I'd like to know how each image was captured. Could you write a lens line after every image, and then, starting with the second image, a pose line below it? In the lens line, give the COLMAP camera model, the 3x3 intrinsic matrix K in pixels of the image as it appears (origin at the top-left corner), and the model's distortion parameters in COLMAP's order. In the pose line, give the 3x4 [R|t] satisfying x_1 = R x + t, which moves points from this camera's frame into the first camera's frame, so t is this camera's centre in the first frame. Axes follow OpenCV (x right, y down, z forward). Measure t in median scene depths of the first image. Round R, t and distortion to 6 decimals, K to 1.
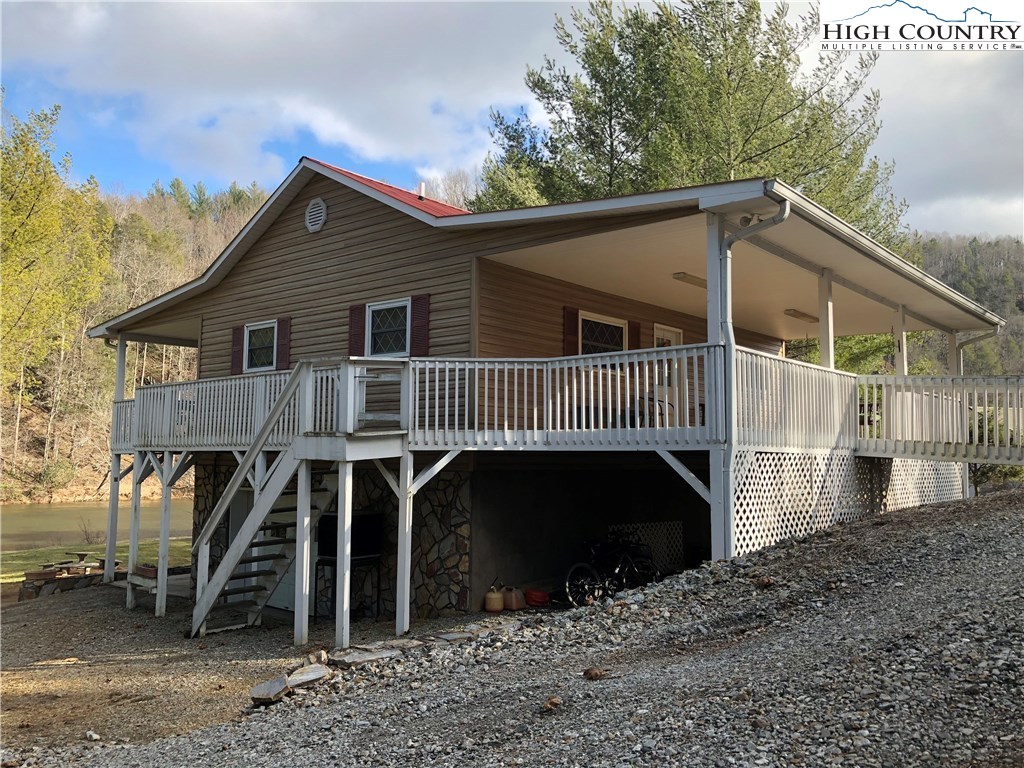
lens RADIAL K [[817.7, 0, 516.9], [0, 817.7, 381.6], [0, 0, 1]] dist [0.052727, -0.182009]
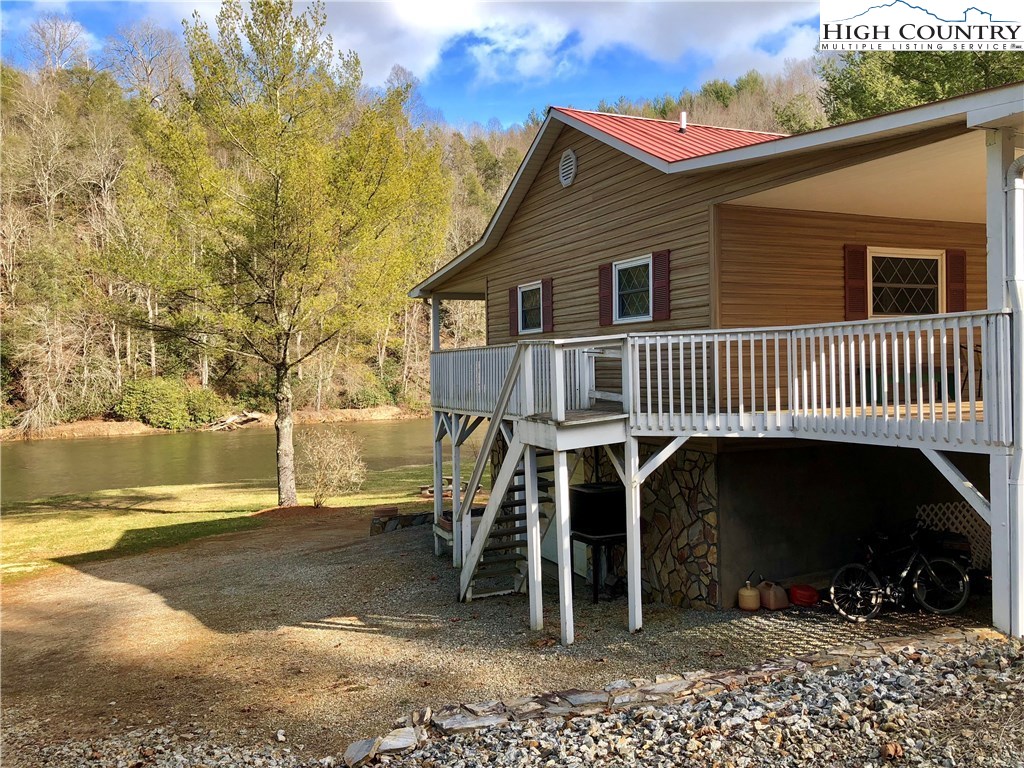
lens RADIAL K [[817.7, 0, 516.9], [0, 817.7, 381.6], [0, 0, 1]] dist [0.052727, -0.182009]
pose [[0.899498, -0.017939, -0.436557, 0.138240], [0.064803, 0.993583, 0.092695, -0.062619], [0.432093, -0.111669, 0.894889, 0.127939]]
